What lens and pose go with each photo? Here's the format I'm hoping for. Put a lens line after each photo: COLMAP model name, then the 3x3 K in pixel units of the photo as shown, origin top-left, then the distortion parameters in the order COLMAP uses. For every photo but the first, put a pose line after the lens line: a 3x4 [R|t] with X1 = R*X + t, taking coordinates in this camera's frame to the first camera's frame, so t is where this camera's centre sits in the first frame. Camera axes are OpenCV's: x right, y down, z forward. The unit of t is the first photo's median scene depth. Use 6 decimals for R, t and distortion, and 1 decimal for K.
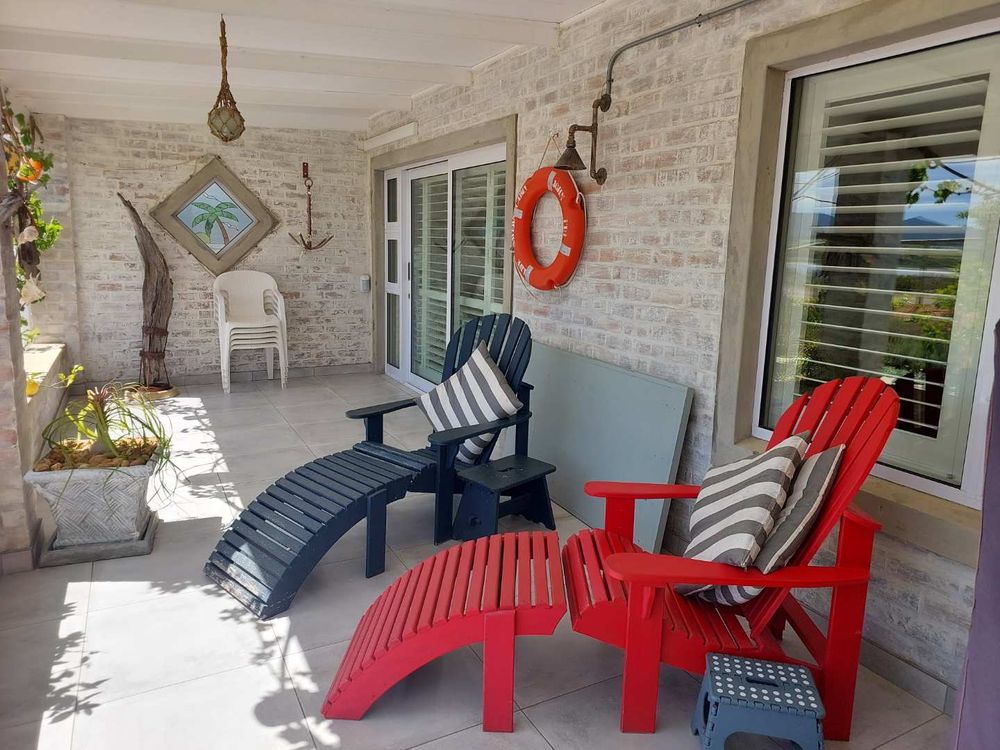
lens RADIAL K [[676.3, 0, 500.0], [0, 676.3, 375.0], [0, 0, 1]] dist [0.026663, -0.001358]
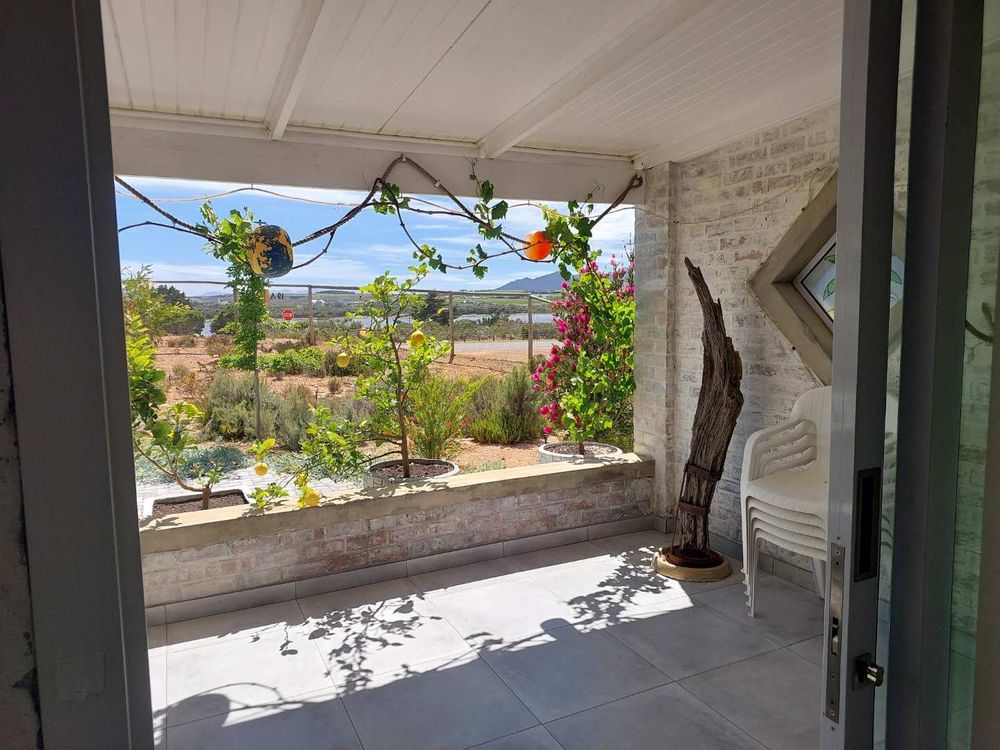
lens RADIAL K [[676.3, 0, 500.0], [0, 676.3, 375.0], [0, 0, 1]] dist [0.026663, -0.001358]
pose [[-0.038672, 0.081464, -0.995926, 0.184450], [-0.168565, 0.981856, 0.086859, -0.285364], [0.984932, 0.171237, -0.024238, 1.349525]]
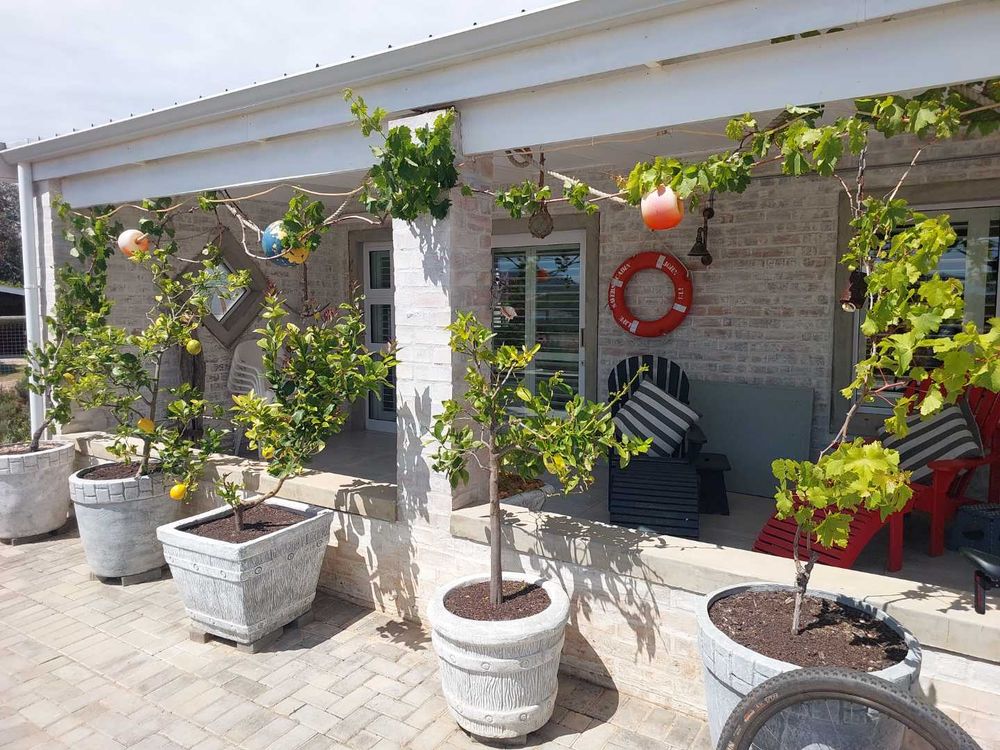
lens RADIAL K [[676.3, 0, 500.0], [0, 676.3, 375.0], [0, 0, 1]] dist [0.026663, -0.001358]
pose [[0.871316, -0.080958, 0.483998, -1.007997], [0.118050, 0.991913, -0.046603, -0.022784], [-0.476311, 0.097742, 0.873827, -0.076493]]
